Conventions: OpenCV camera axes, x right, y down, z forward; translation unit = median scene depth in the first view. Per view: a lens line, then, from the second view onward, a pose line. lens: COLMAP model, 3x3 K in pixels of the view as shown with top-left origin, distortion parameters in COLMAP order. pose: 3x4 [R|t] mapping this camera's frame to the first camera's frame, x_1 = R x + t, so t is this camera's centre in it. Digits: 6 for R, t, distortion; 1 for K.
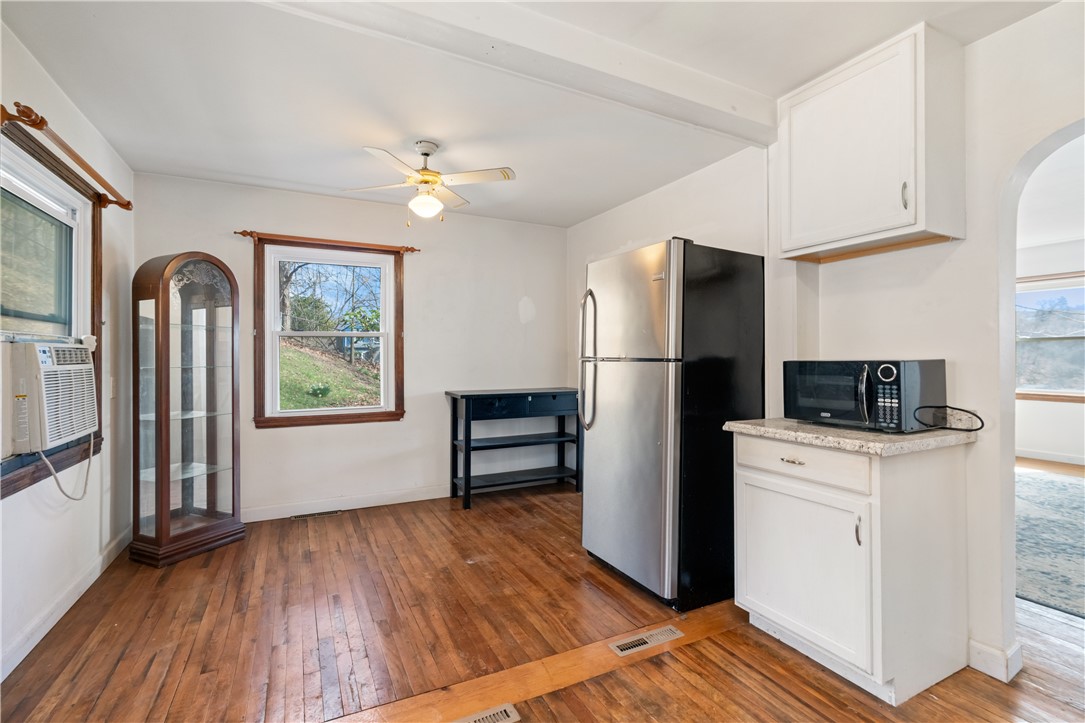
lens RADIAL K [[478.5, 0, 538.9], [0, 478.5, 361.0], [0, 0, 1]] dist [-0.002024, -0.000317]
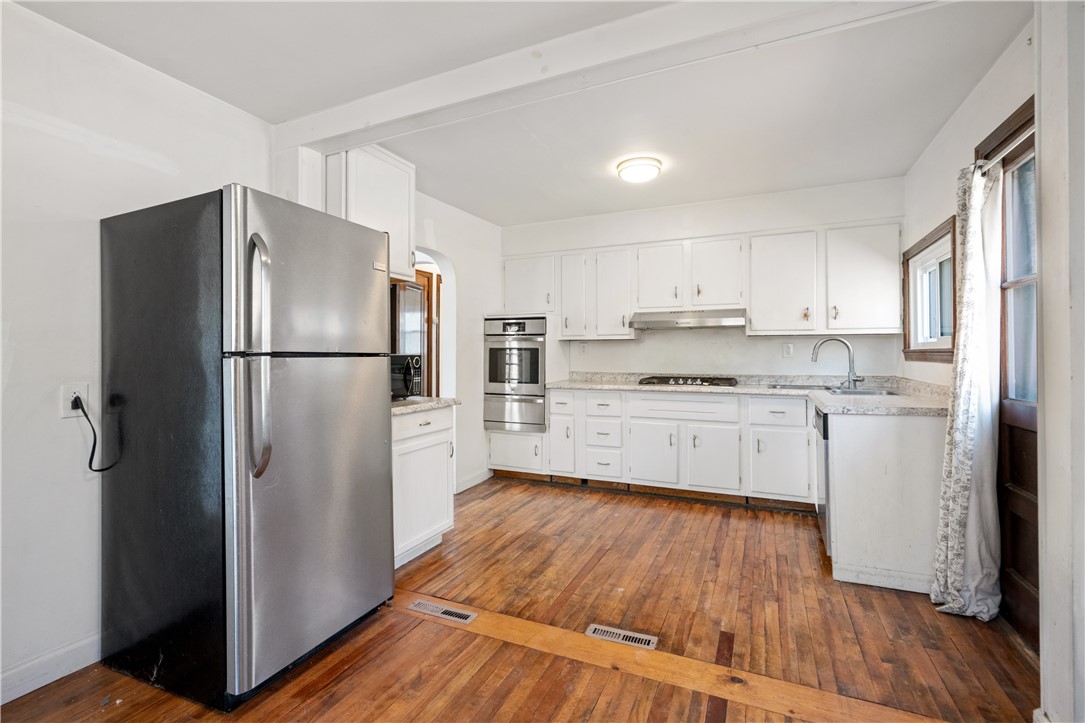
lens RADIAL K [[491.1, 0, 541.0], [0, 491.1, 351.5], [0, 0, 1]] dist [-0.002393, 0.000443]
pose [[-0.624789, 0.006707, 0.780765, -0.856597], [0.005777, 0.999975, -0.003967, -0.003102], [-0.780772, 0.002032, -0.624813, 1.642371]]
